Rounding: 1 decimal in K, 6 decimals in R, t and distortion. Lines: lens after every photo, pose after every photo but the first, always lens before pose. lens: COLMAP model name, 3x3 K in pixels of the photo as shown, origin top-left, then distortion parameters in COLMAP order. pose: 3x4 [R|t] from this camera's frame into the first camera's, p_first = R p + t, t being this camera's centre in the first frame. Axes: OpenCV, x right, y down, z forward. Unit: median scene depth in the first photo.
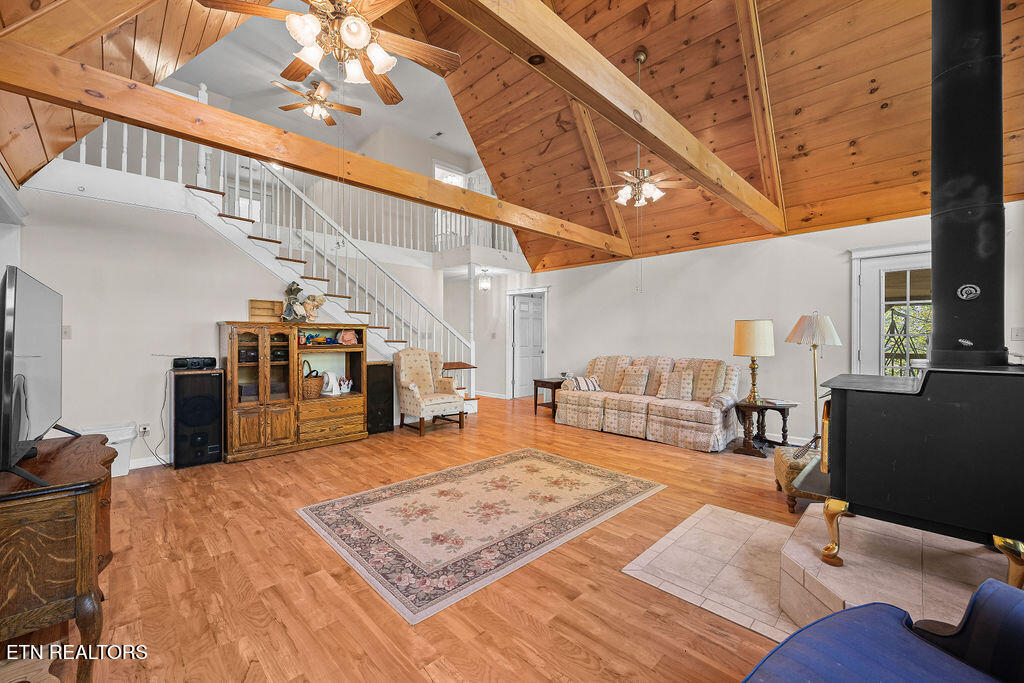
lens RADIAL K [[409.8, 0, 511.3], [0, 409.8, 339.9], [0, 0, 1]] dist [-0.007599, -0.000067]
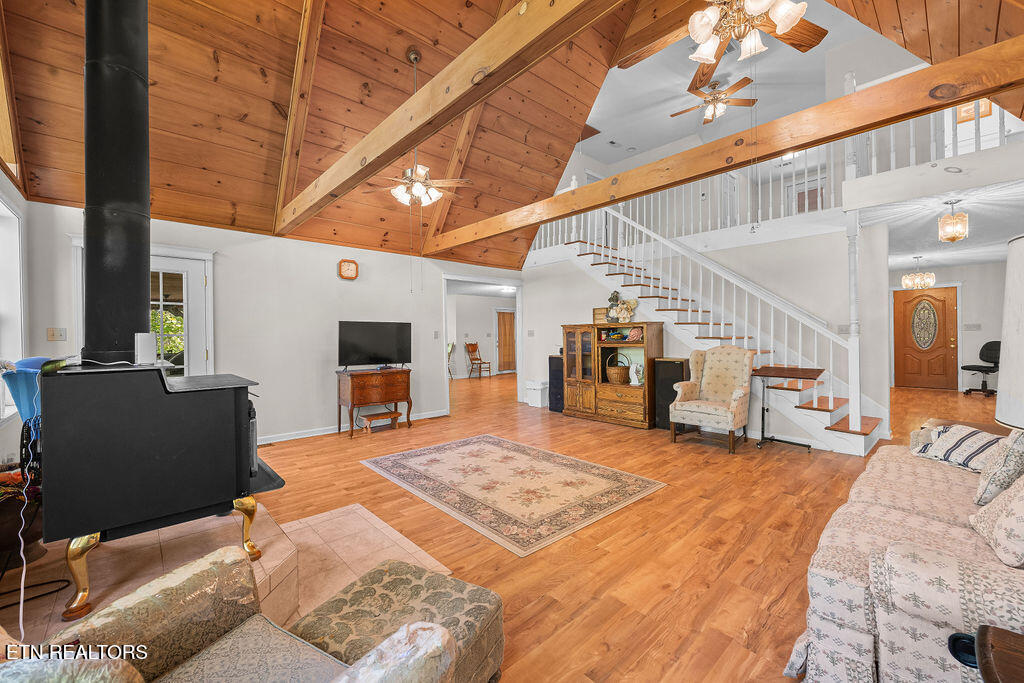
lens RADIAL K [[409.8, 0, 511.5], [0, 409.8, 338.7], [0, 0, 1]] dist [-0.007599, -0.000067]
pose [[-0.042696, 0.003460, -0.999082, 1.026251], [0.004681, 0.999984, 0.003263, 0.000839], [0.999077, -0.004538, -0.042711, 0.993309]]
